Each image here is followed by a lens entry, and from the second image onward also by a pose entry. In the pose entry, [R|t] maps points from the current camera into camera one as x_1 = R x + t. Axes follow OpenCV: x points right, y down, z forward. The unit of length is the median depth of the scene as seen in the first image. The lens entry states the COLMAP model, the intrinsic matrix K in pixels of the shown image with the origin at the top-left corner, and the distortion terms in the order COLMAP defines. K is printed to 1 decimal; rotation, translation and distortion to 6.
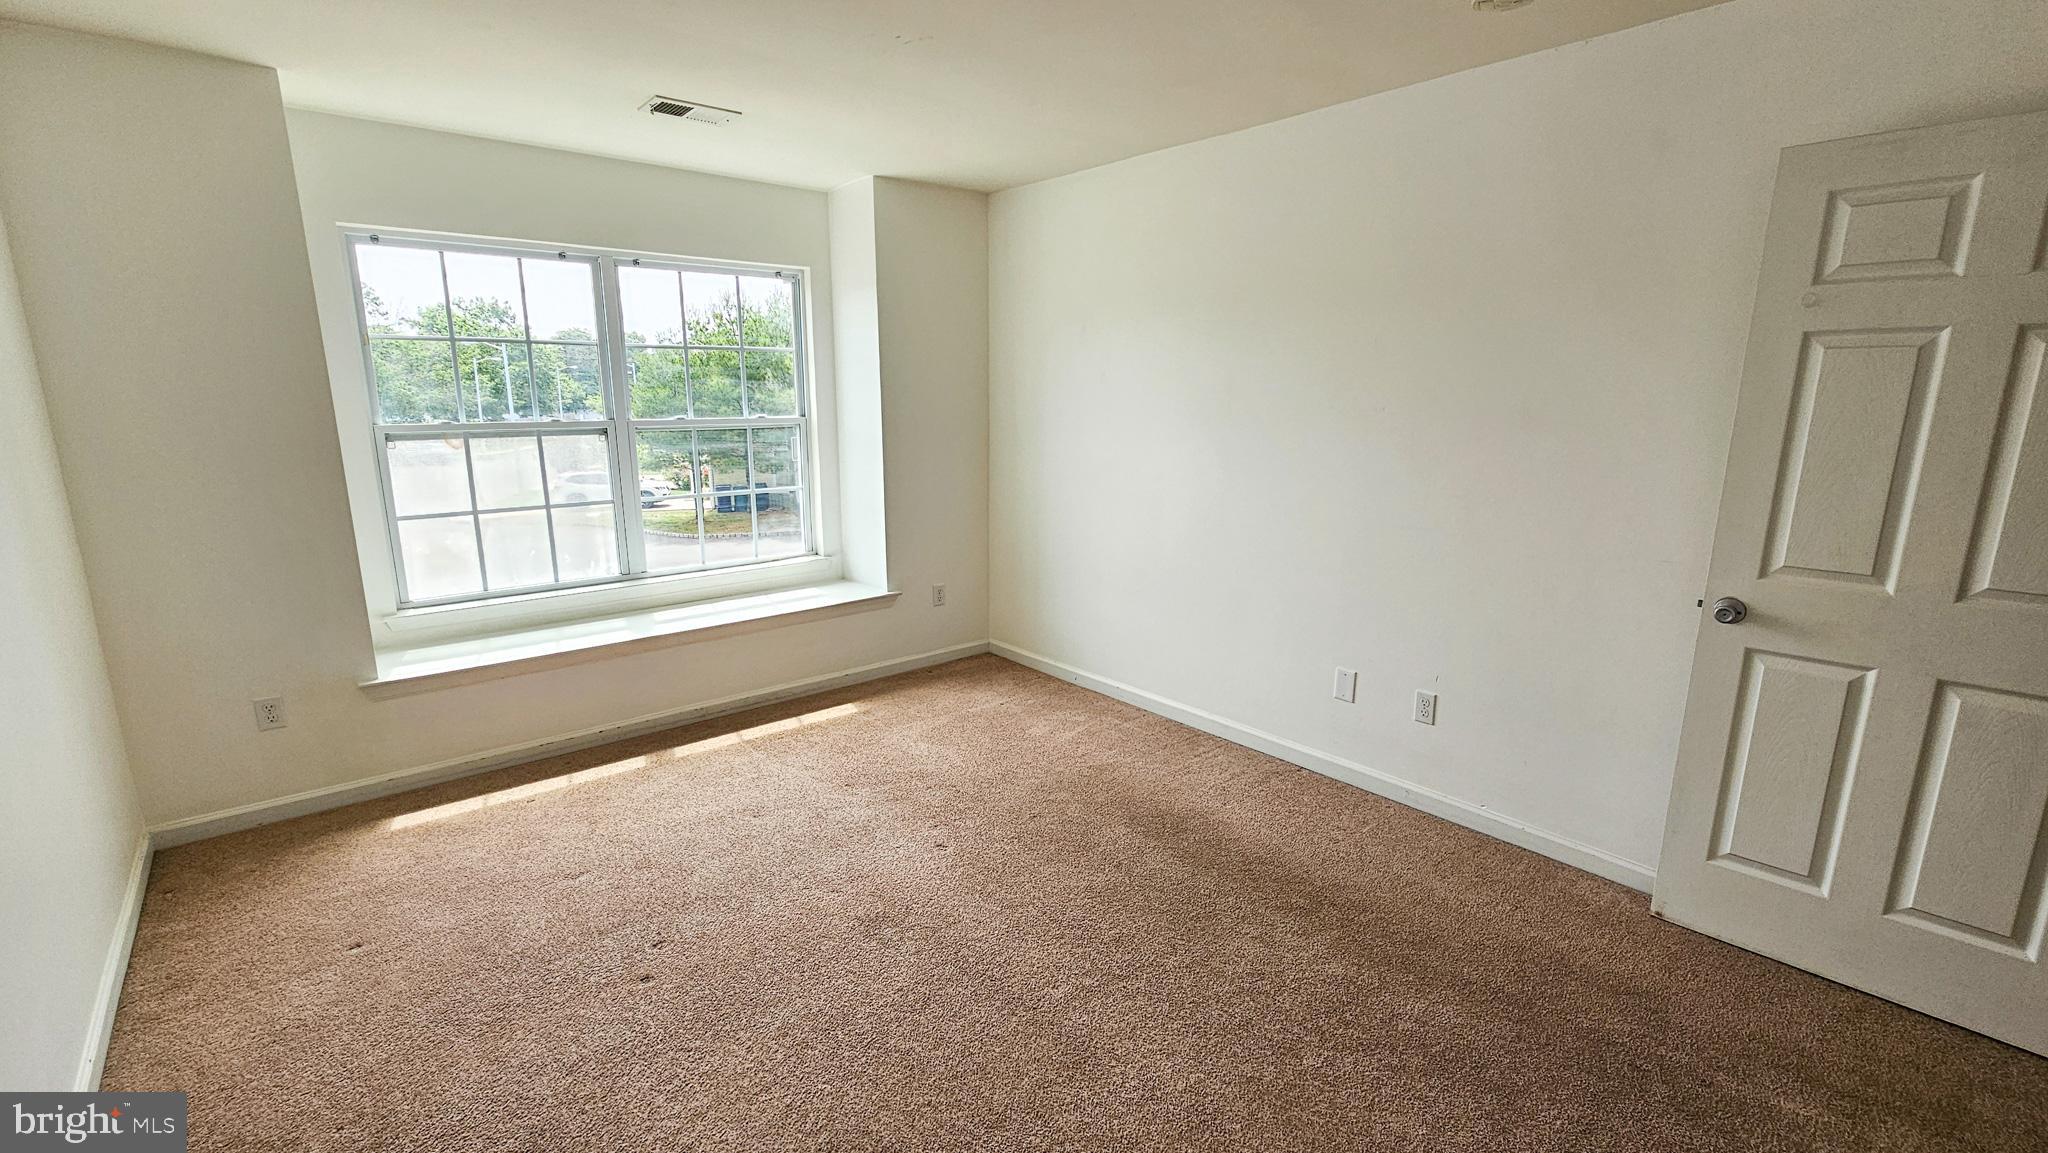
lens RADIAL K [[842.4, 0, 1024.5], [0, 842.4, 573.0], [0, 0, 1]] dist [0.002722, -0.001792]
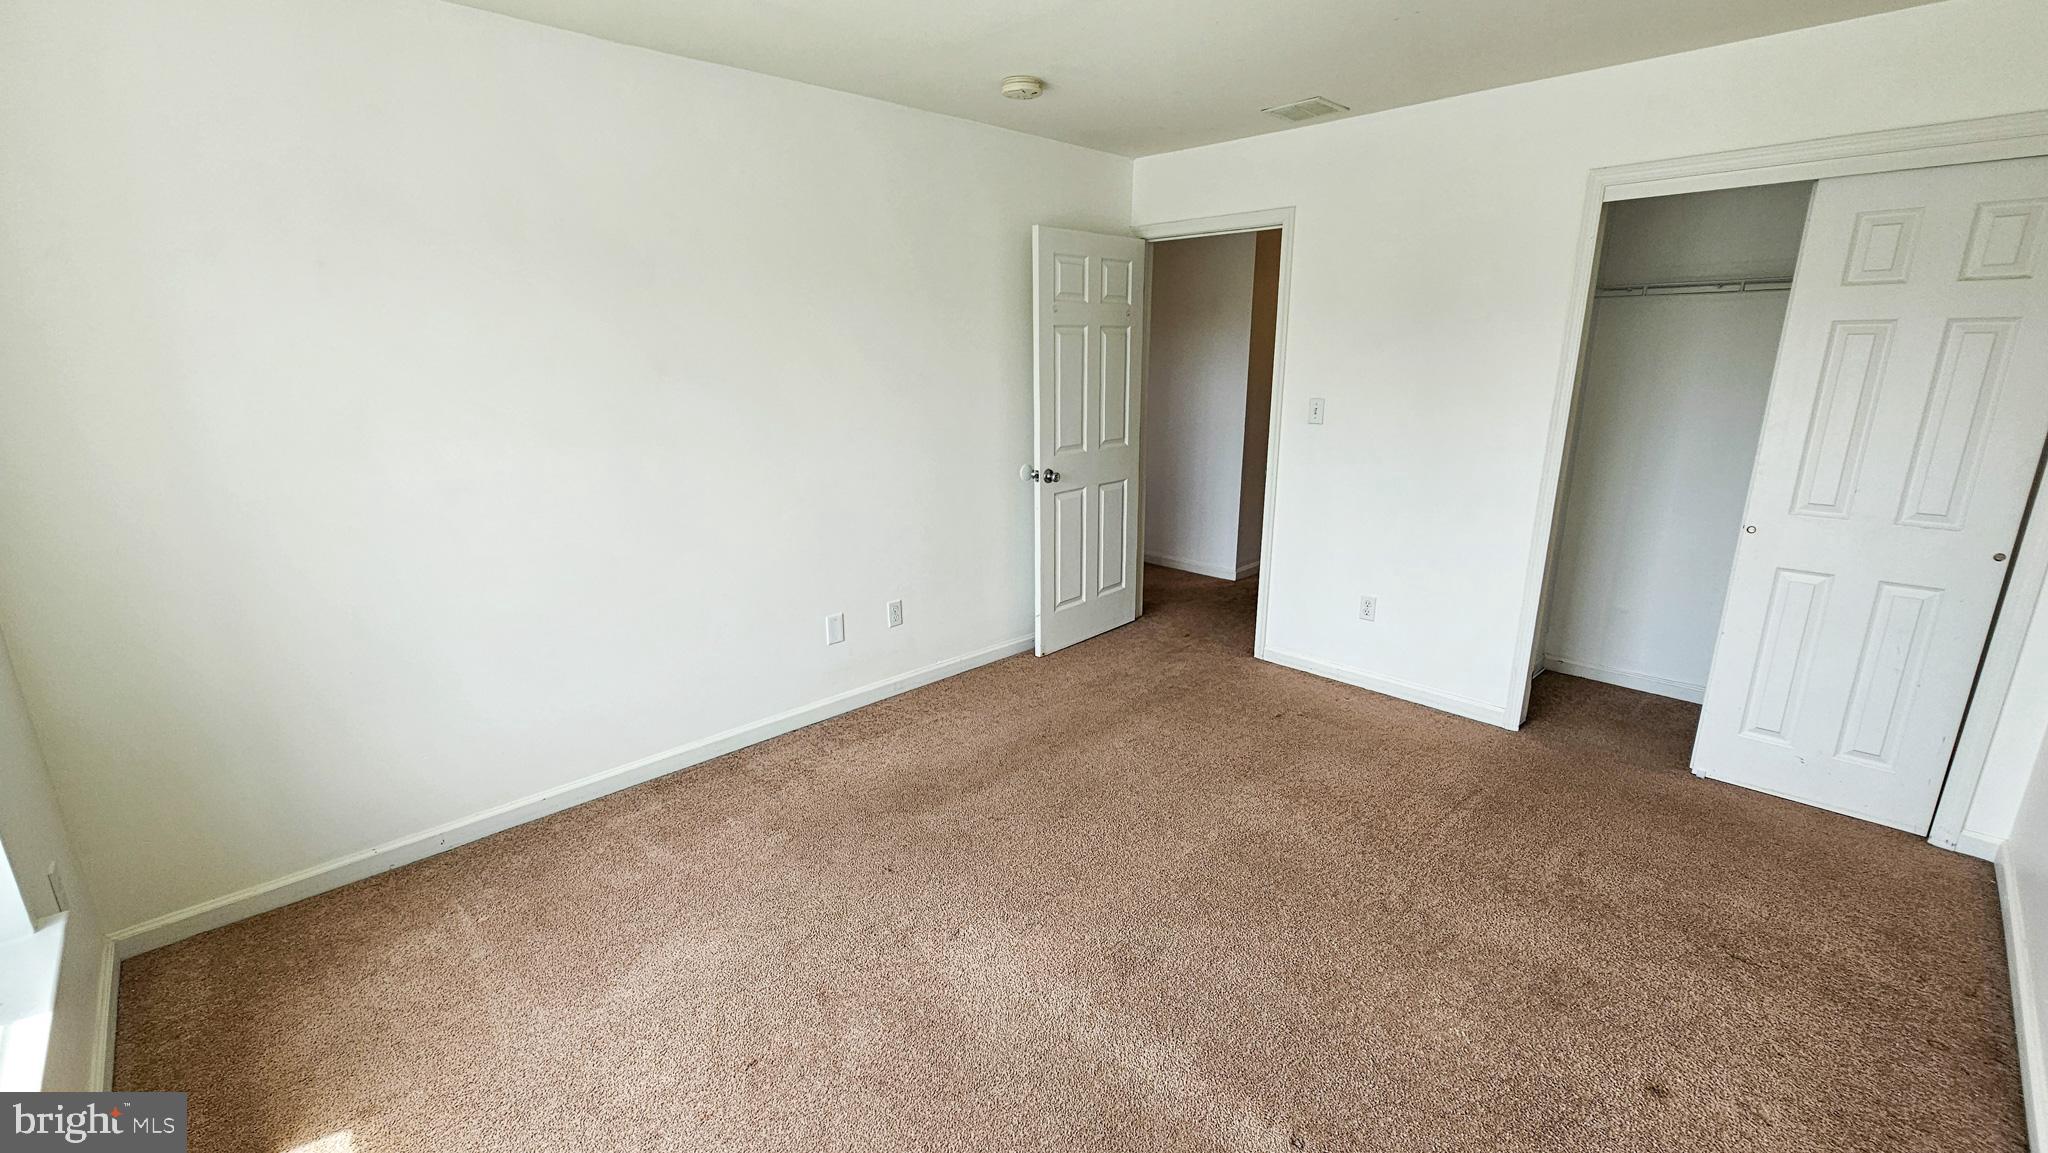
lens RADIAL K [[842.4, 0, 1018.8], [0, 842.4, 576.5], [0, 0, 1]] dist [0.002722, -0.001792]
pose [[-0.048304, -0.265012, 0.963034, -0.728660], [0.216021, 0.938569, 0.269115, -0.189944], [-0.975193, 0.221035, 0.011912, 0.798530]]
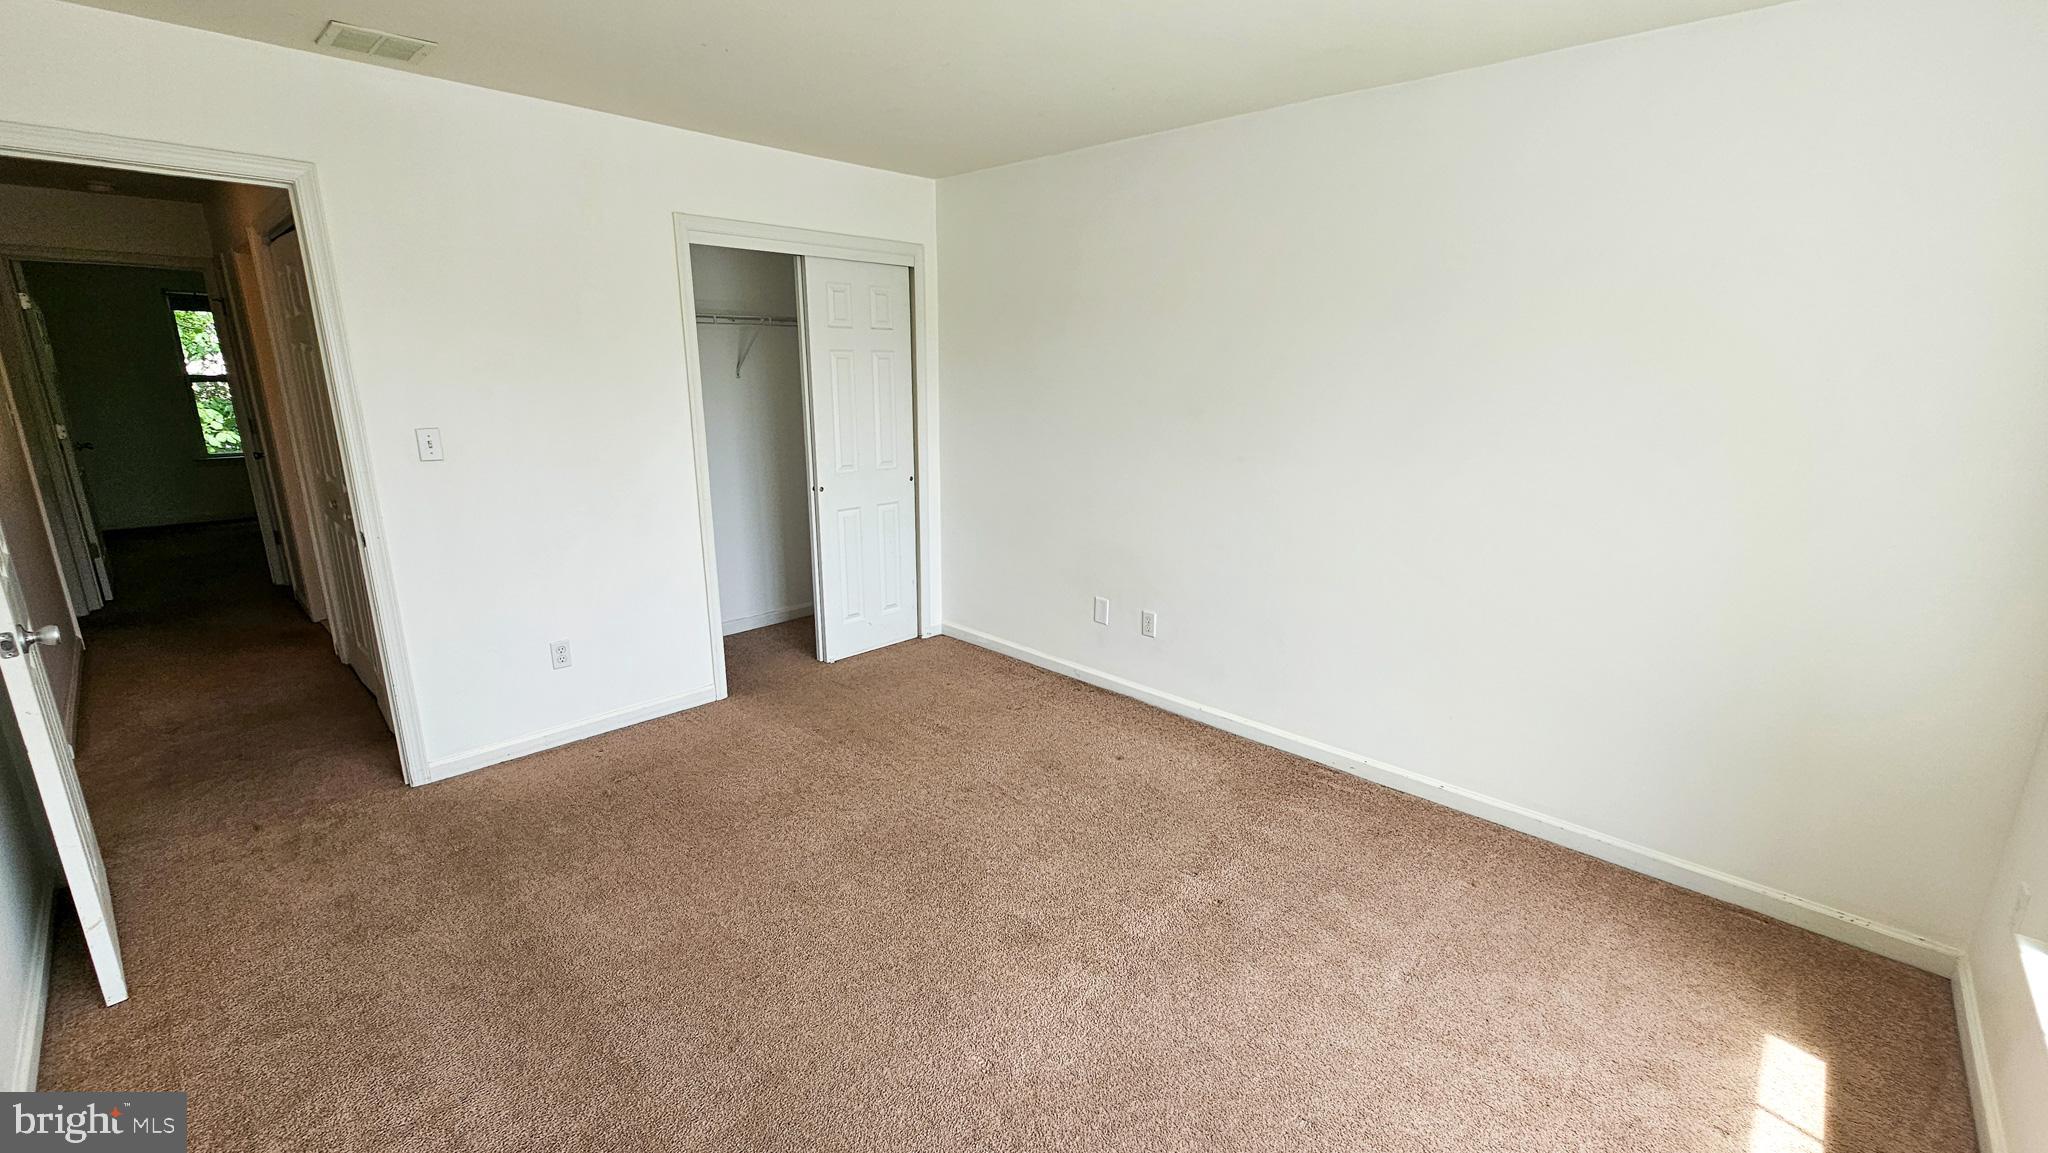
lens RADIAL K [[842.4, 0, 1018.1], [0, 842.4, 577.3], [0, 0, 1]] dist [0.002722, -0.001792]
pose [[-0.996872, 0.013023, -0.077952, -0.068178], [-0.022716, 0.897496, 0.440436, -0.295435], [0.075697, 0.440830, -0.894393, 1.325079]]
